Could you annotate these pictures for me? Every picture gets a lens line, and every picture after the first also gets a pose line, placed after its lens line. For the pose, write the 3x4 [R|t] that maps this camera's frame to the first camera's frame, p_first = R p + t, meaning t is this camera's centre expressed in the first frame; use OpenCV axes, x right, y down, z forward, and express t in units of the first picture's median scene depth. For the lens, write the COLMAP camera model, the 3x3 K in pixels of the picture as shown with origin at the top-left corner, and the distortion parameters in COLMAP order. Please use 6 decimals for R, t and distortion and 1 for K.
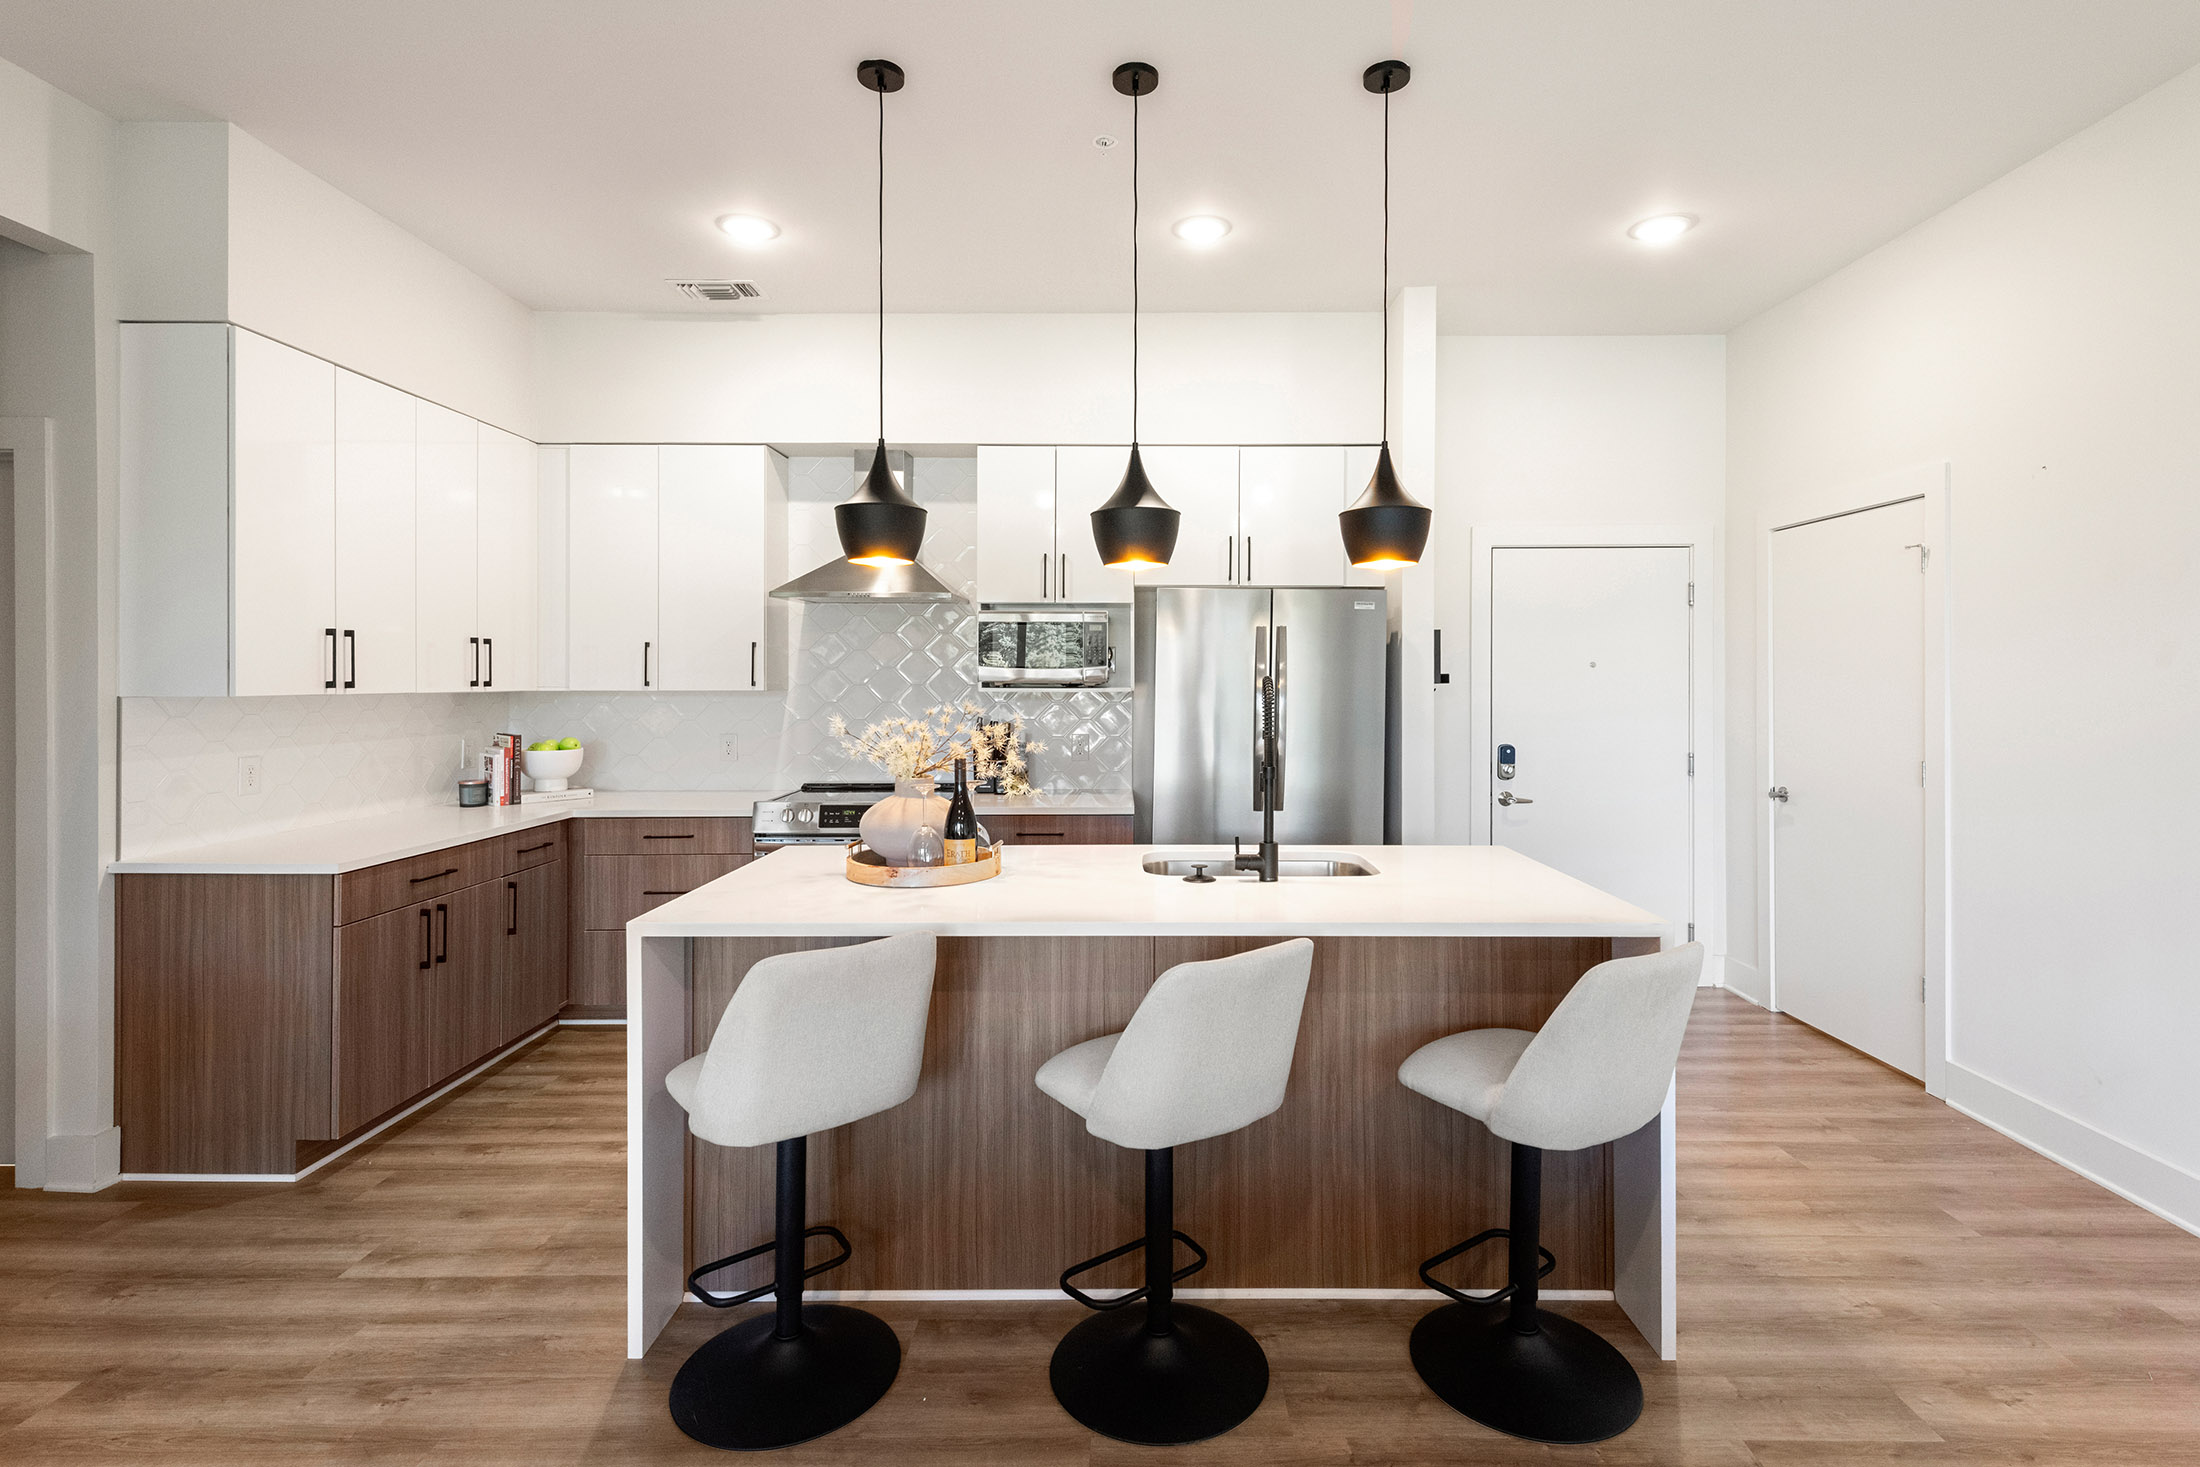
lens RADIAL K [[1051.0, 0, 1138.7], [0, 1051.0, 689.5], [0, 0, 1]] dist [0.002665, -0.000656]
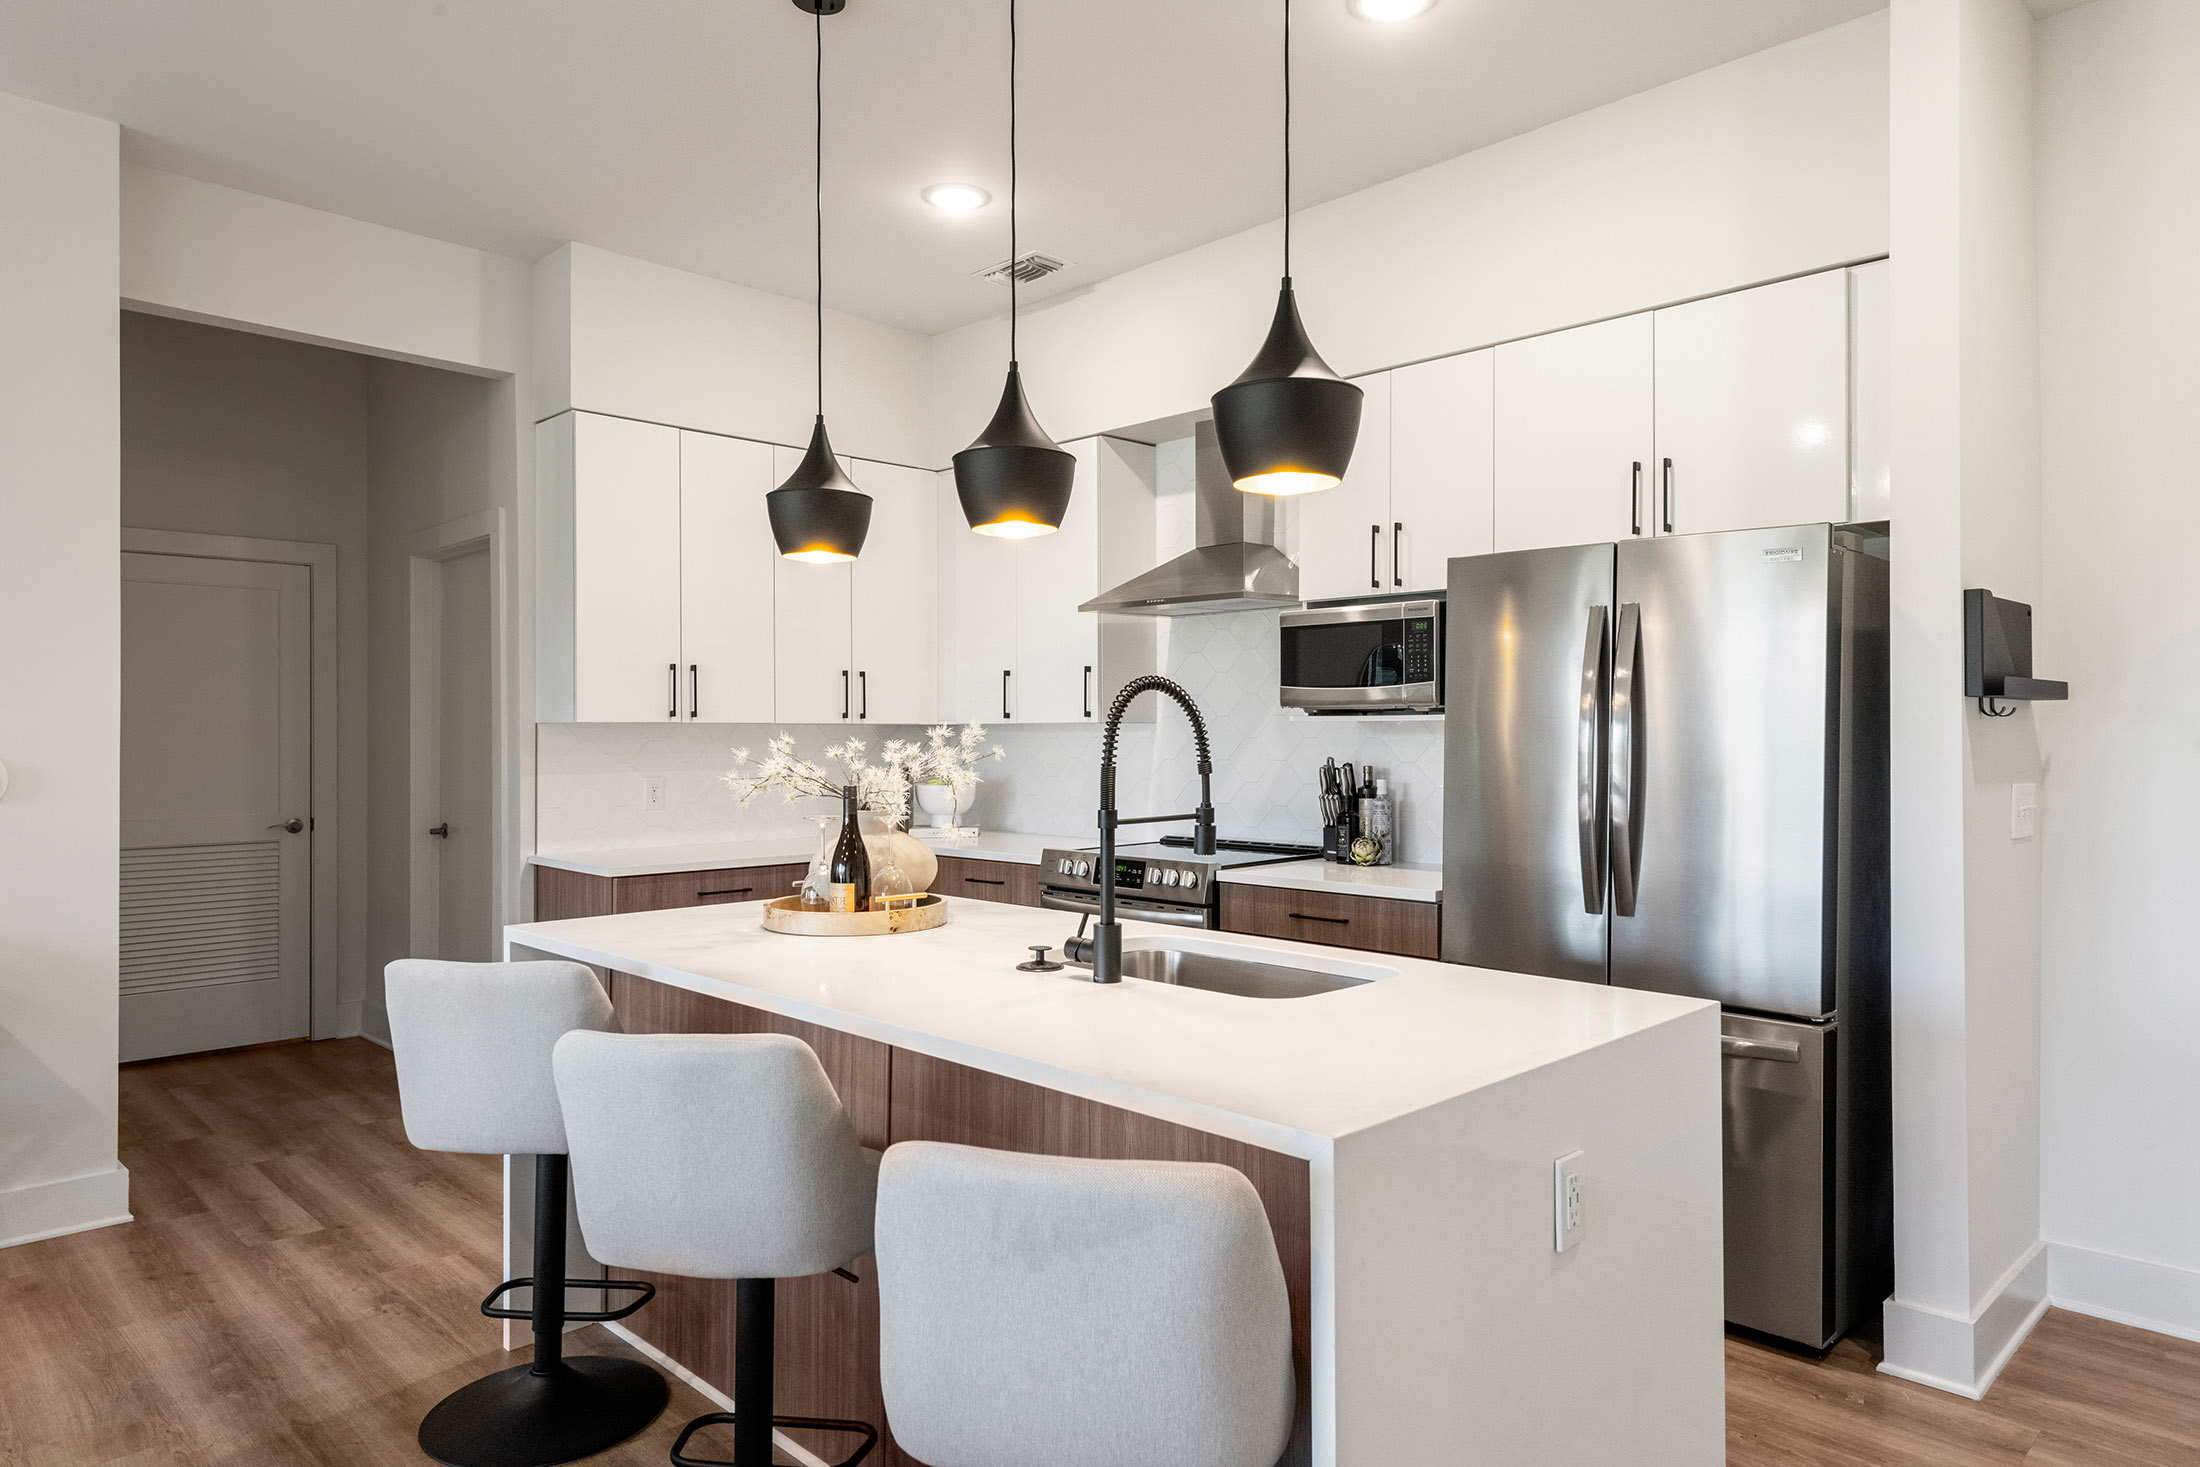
lens RADIAL K [[1351.8, 0, 1100.0], [0, 1351.8, 733.5], [0, 0, 1]] dist [0.020746, -0.008160]
pose [[0.697166, -0.001192, -0.716908, 0.546196], [-0.004995, 0.999966, -0.006520, 0.021897], [0.716892, 0.008126, 0.697137, 0.295043]]
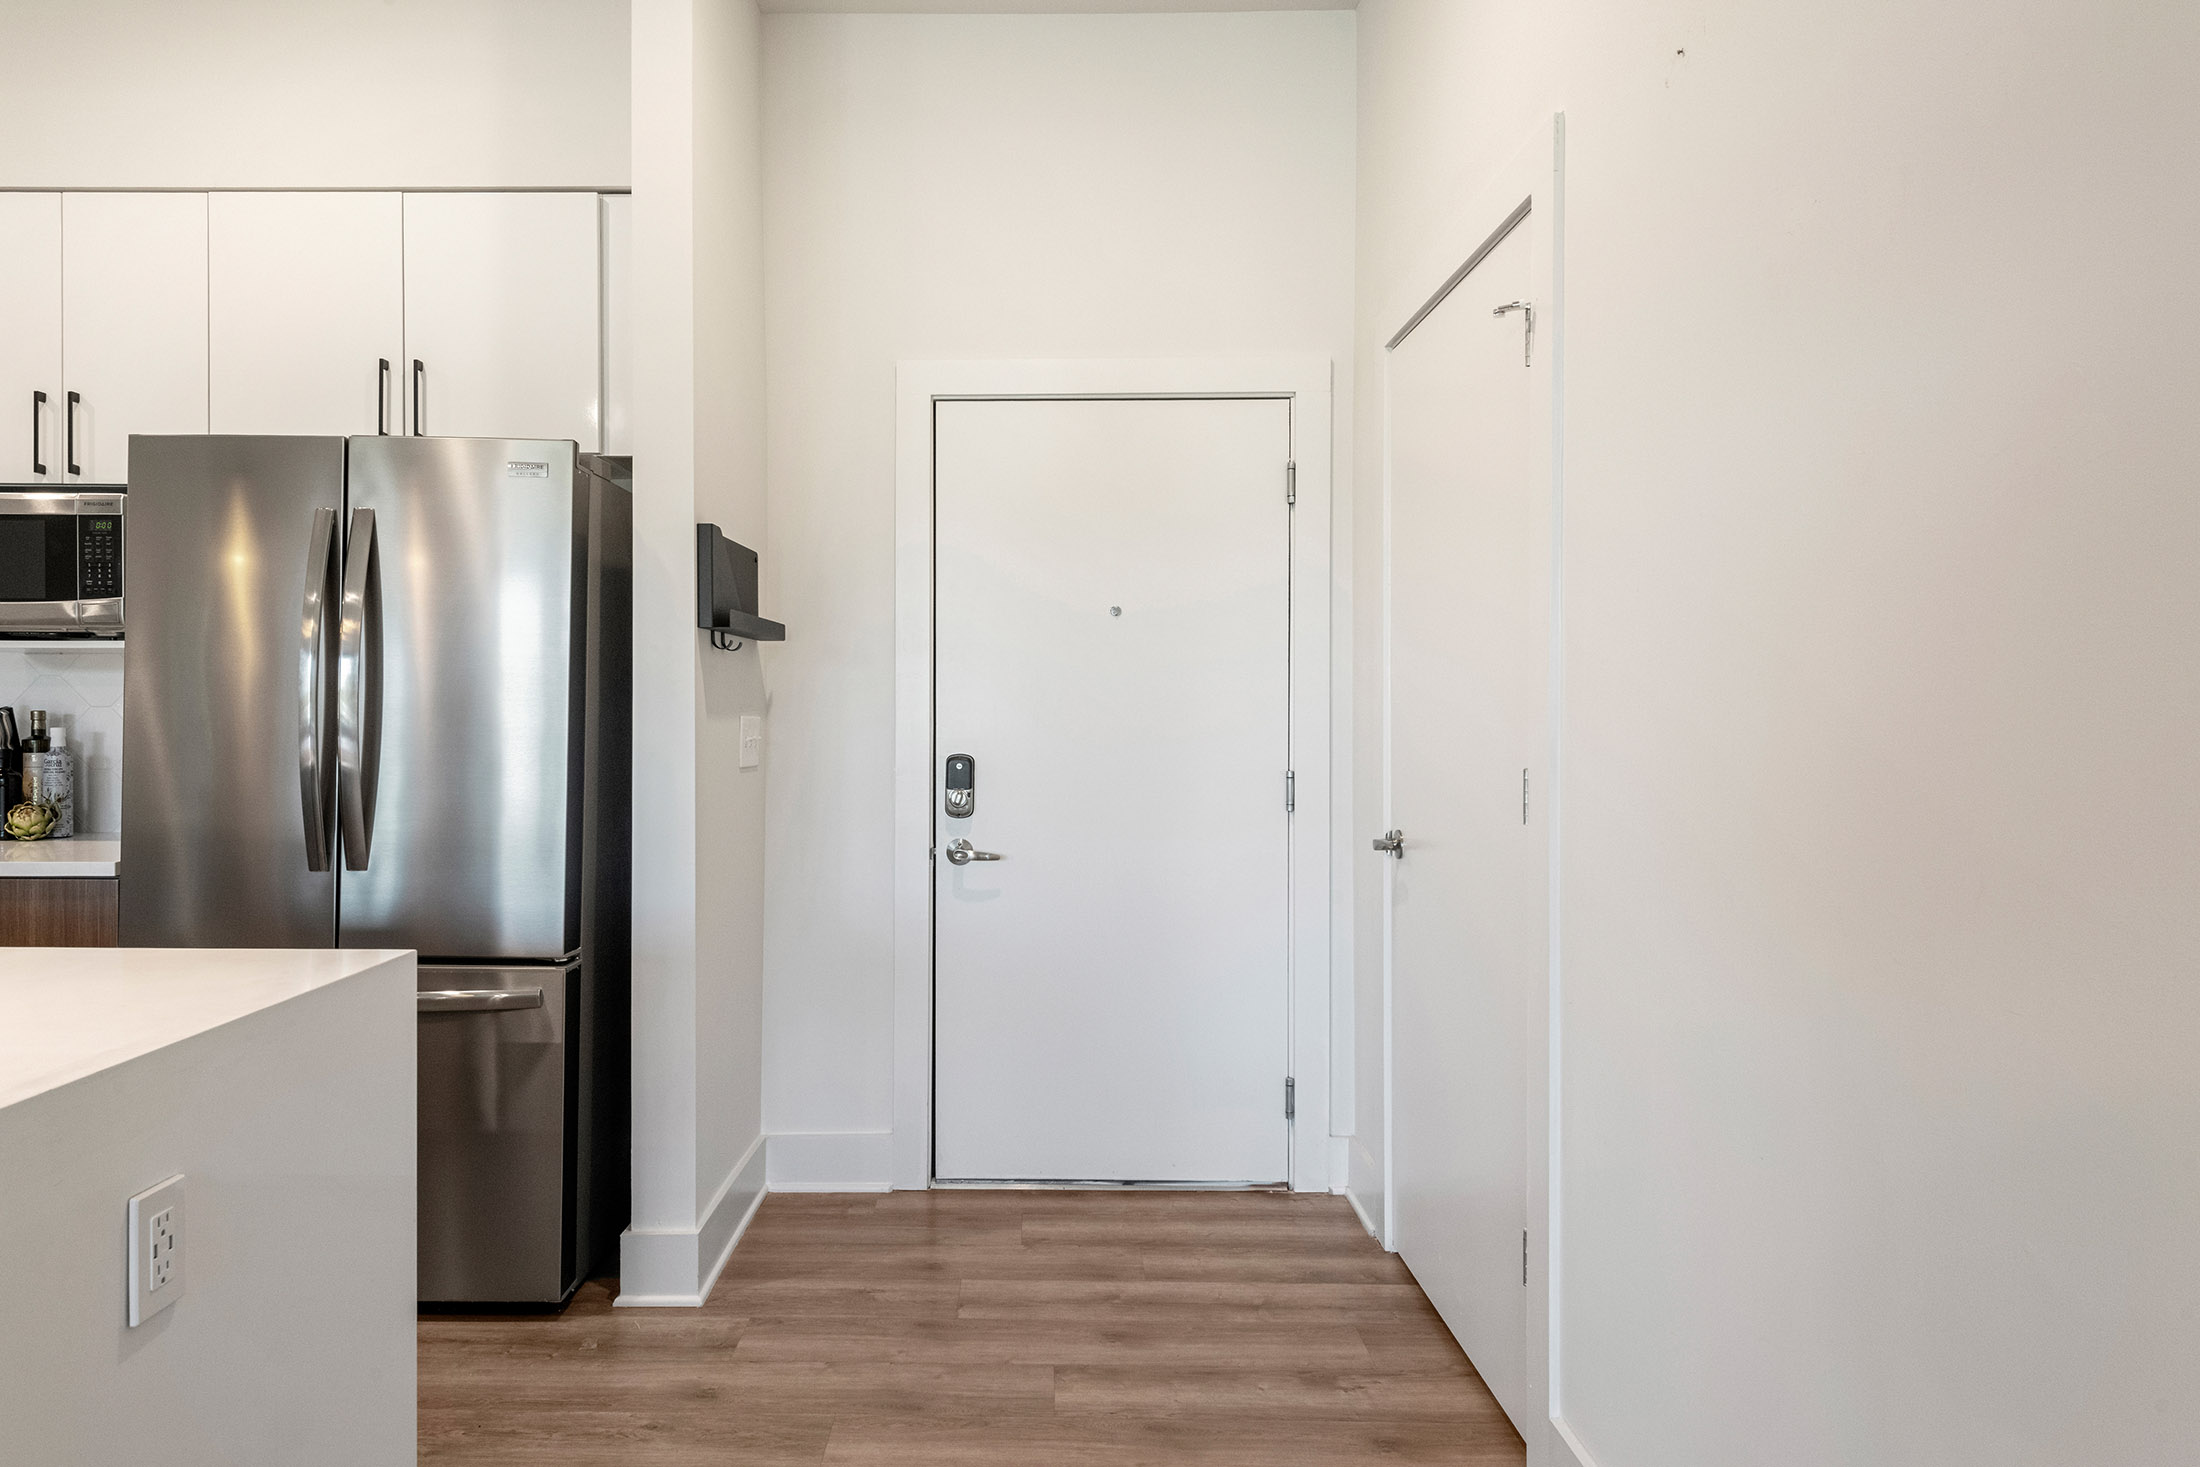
lens RADIAL K [[1279.5, 0, 1056.4], [0, 1279.5, 729.9], [0, 0, 1]] dist [-0.002613, -0.013184]
pose [[0.999996, 0.002730, -0.001068, 0.545451], [-0.002731, 0.999996, -0.000227, 0.053440], [0.001067, 0.000230, 0.999999, 0.439969]]
